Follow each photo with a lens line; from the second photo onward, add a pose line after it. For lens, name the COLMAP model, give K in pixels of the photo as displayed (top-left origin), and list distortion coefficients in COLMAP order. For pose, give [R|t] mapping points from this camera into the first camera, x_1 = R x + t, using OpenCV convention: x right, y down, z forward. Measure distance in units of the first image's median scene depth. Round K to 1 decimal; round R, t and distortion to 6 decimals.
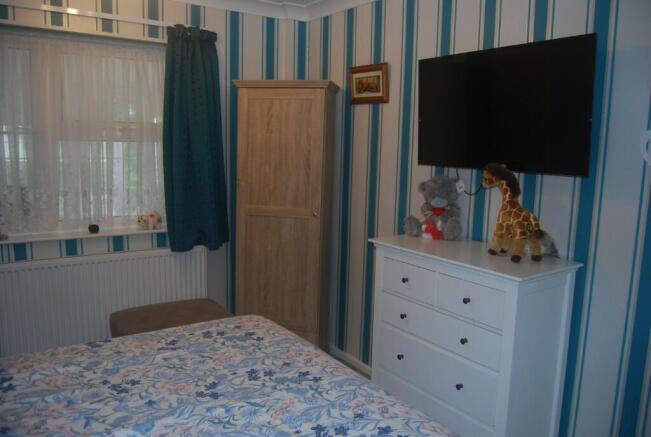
lens RADIAL K [[519.4, 0, 325.5], [0, 519.4, 218.5], [0, 0, 1]] dist [-0.066716, 0.000833]
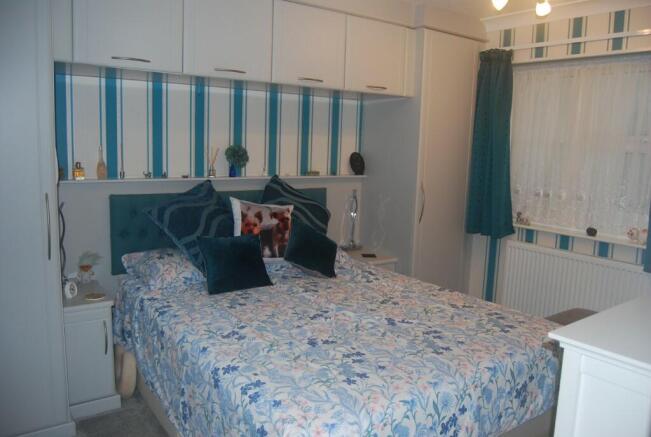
lens RADIAL K [[519.4, 0, 325.5], [0, 519.4, 218.5], [0, 0, 1]] dist [-0.066716, 0.000833]
pose [[0.024292, 0.120374, -0.992431, 0.891051], [-0.176741, 0.977604, 0.114249, -0.046688], [0.983958, 0.172628, 0.045023, 0.566250]]
